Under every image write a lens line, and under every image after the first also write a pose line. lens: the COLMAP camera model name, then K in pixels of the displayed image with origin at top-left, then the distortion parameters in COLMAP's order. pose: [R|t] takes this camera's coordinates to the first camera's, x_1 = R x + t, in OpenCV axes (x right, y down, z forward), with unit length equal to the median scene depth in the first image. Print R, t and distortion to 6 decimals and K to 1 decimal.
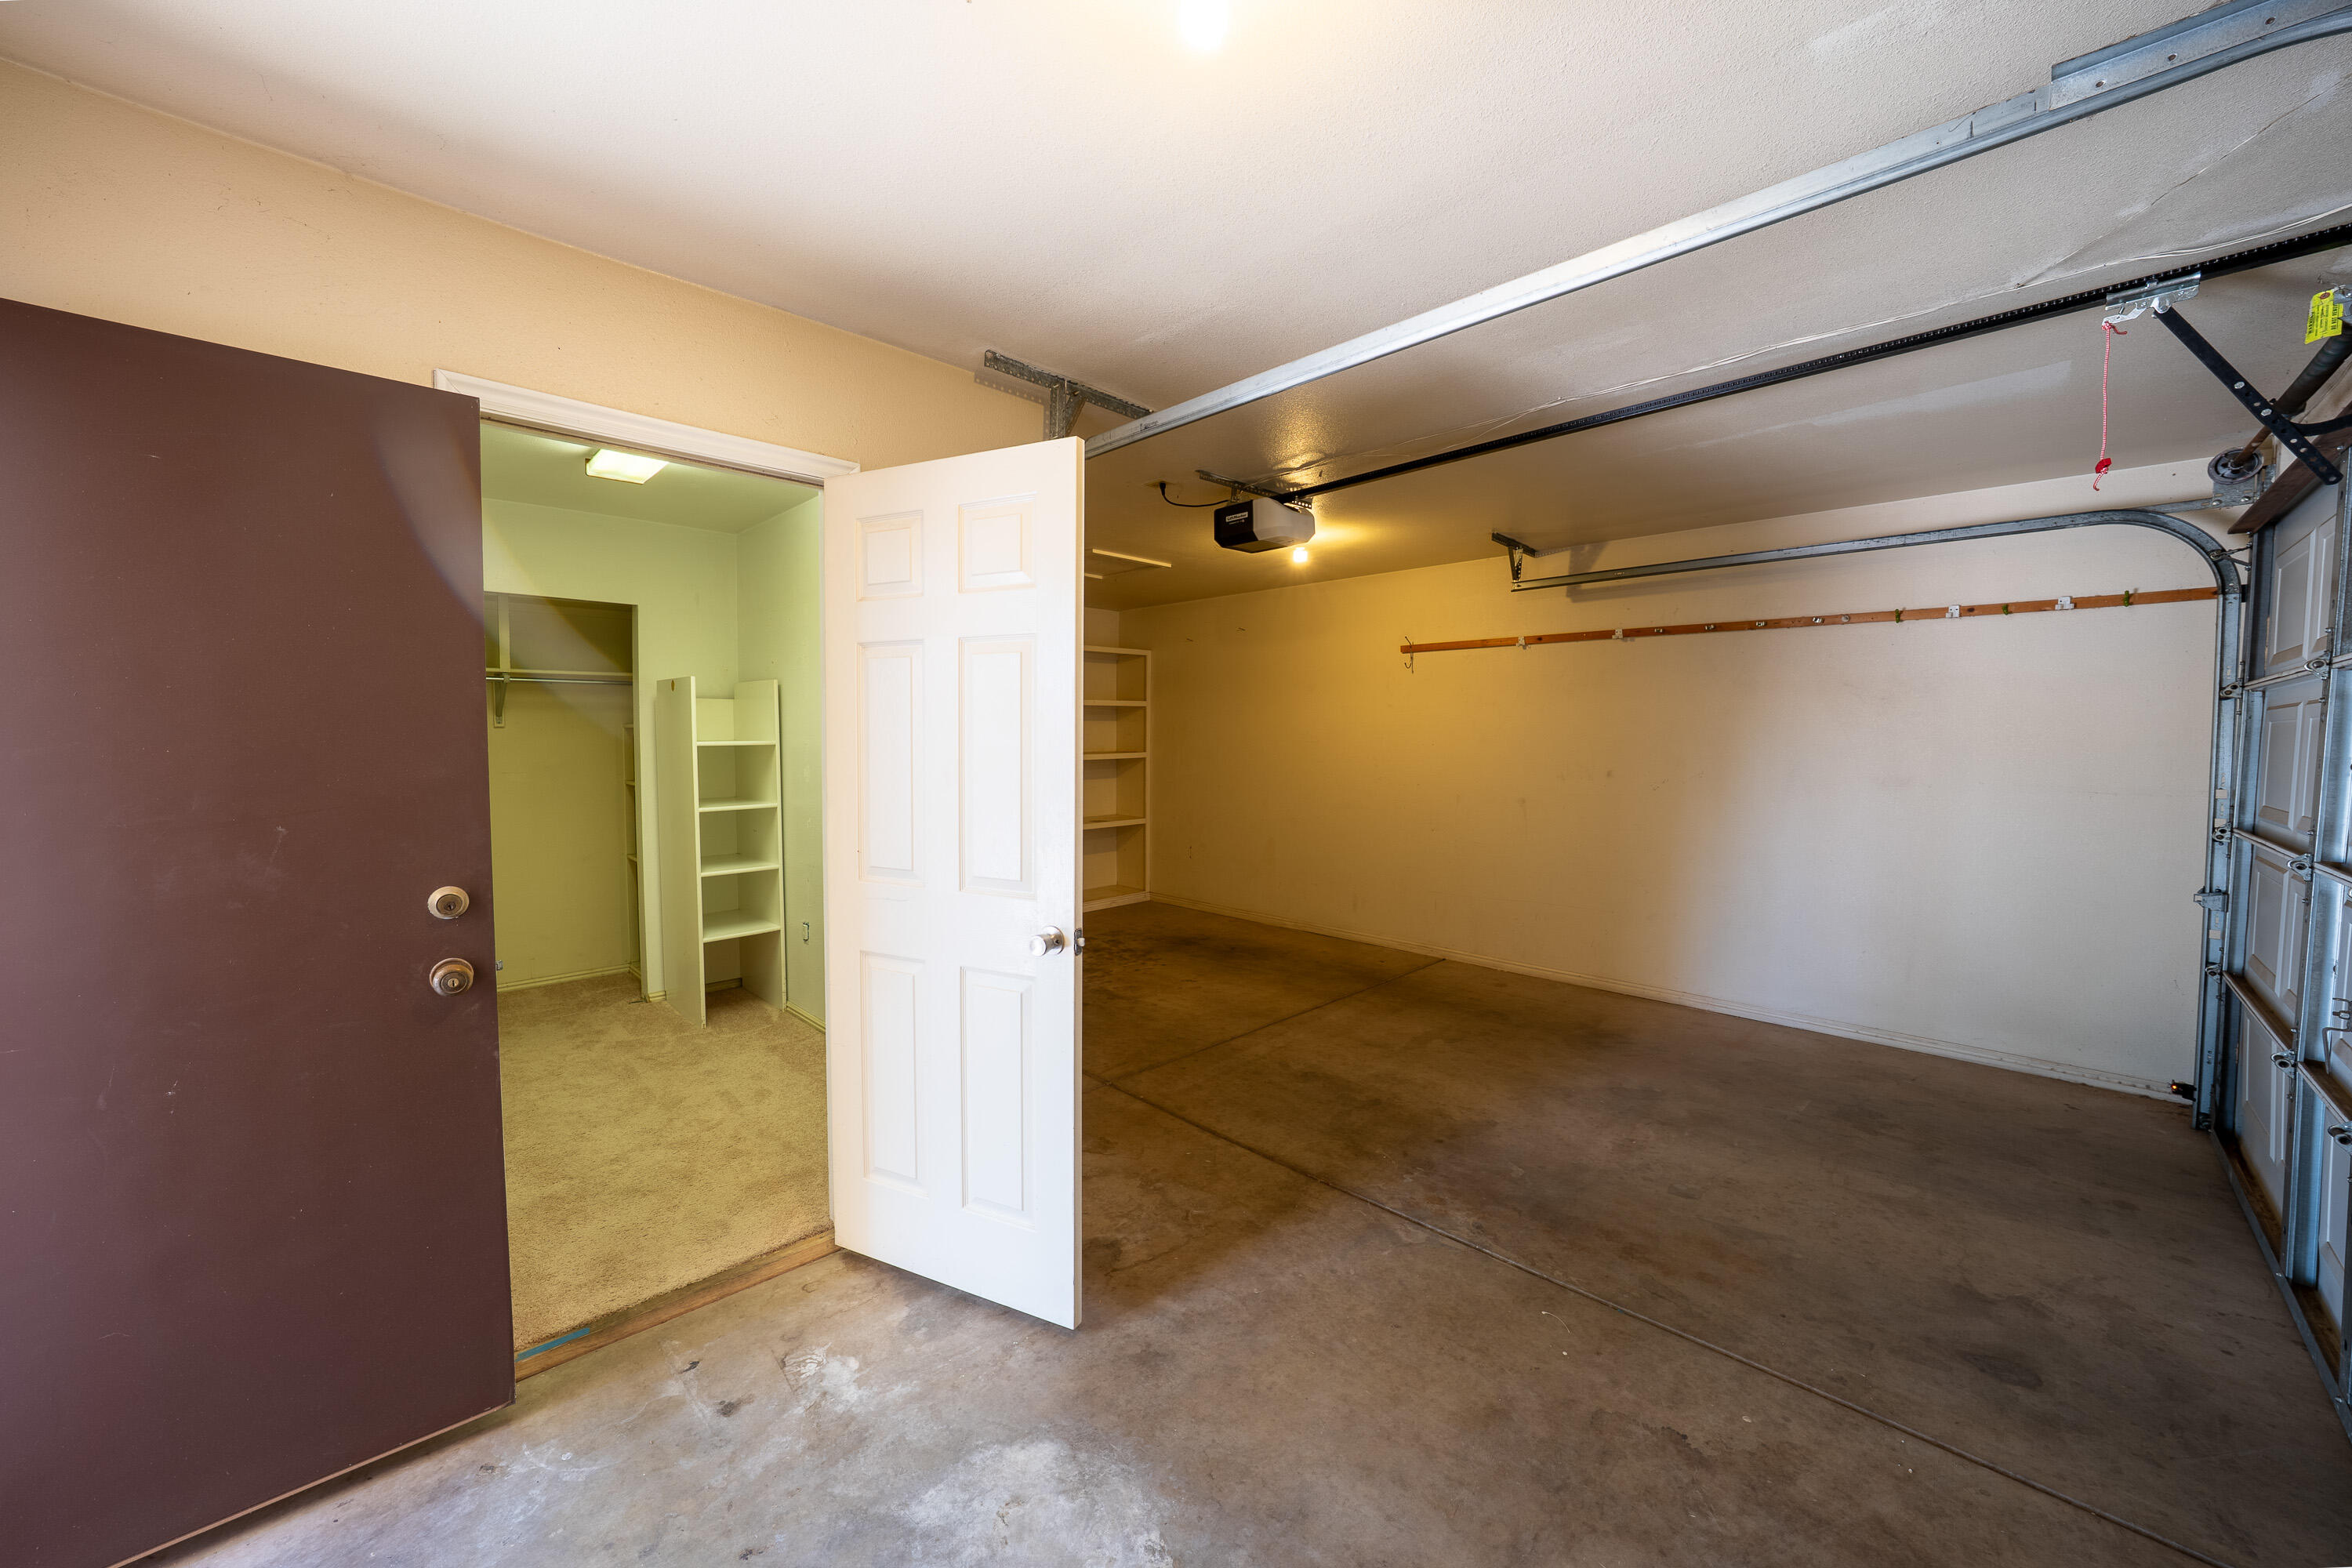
lens RADIAL K [[866.2, 0, 1153.5], [0, 866.2, 788.6], [0, 0, 1]] dist [-0.019800, 0.000979]
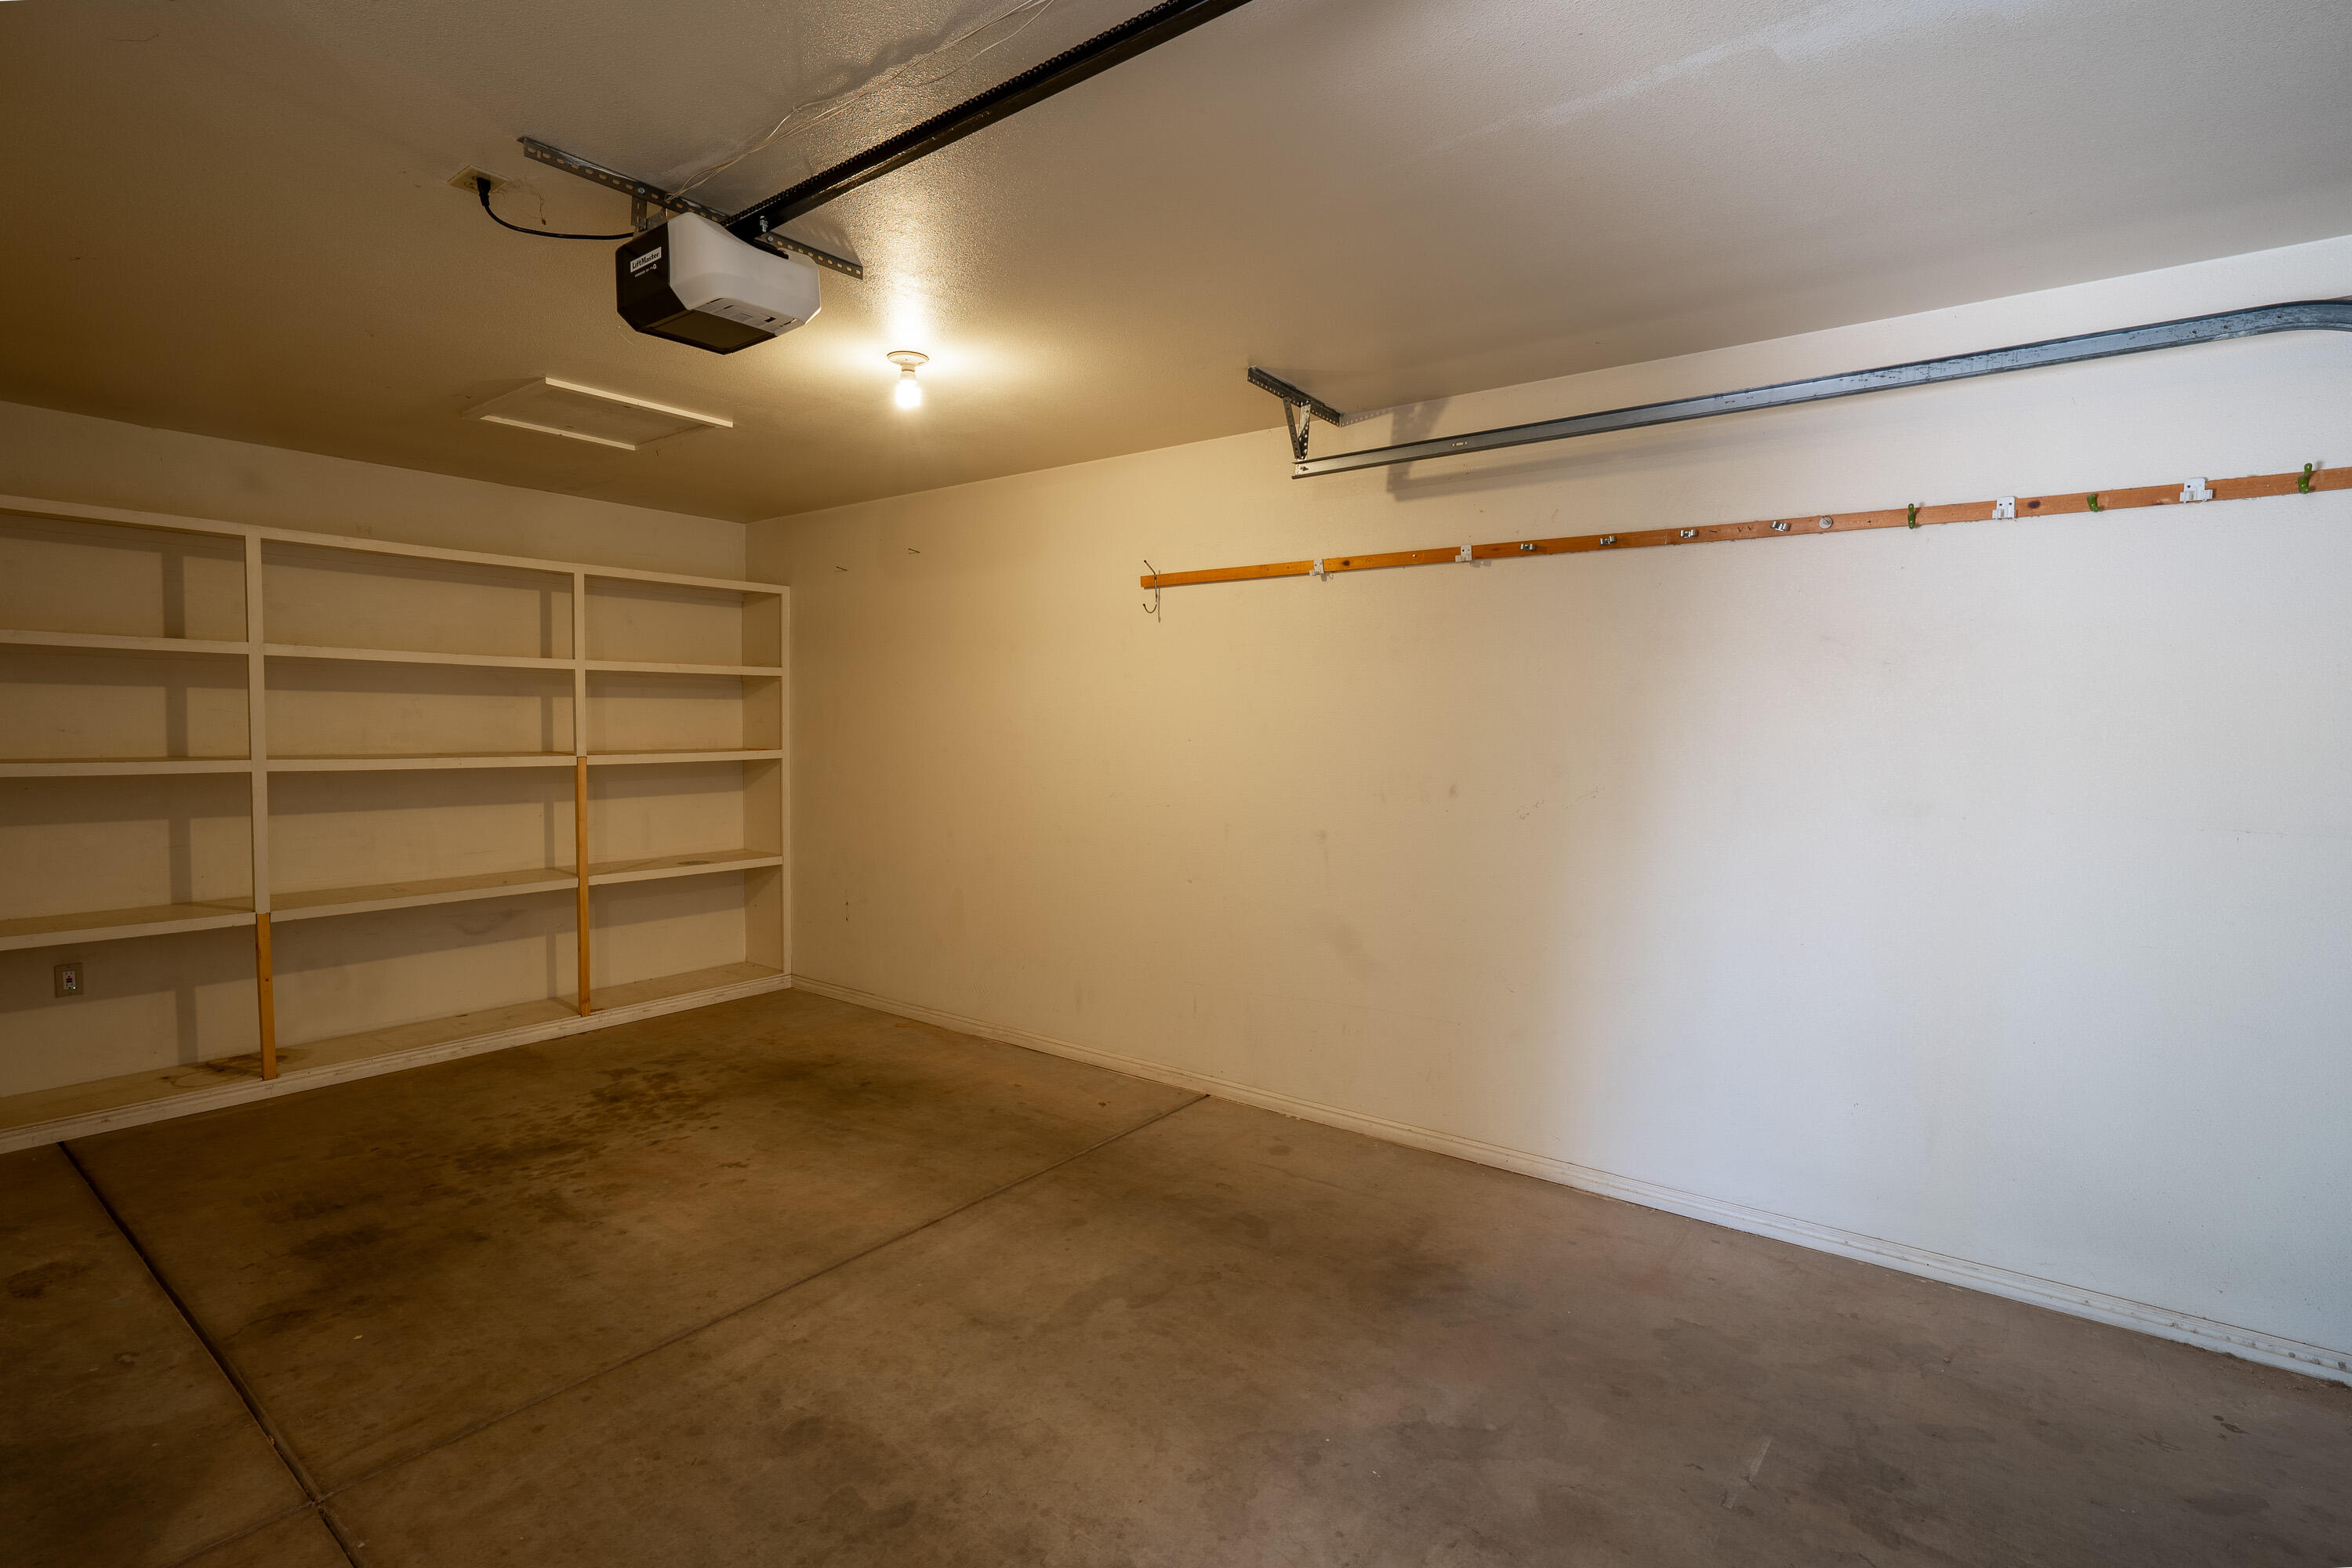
lens RADIAL K [[1025.6, 0, 1185.9], [0, 1025.6, 788.5], [0, 0, 1]] dist [-0.007158, 0.002546]
pose [[0.990768, -0.003164, 0.135529, 0.274176], [0.003028, 0.999995, 0.001214, -0.021911], [-0.135532, -0.000793, 0.990773, 0.355690]]
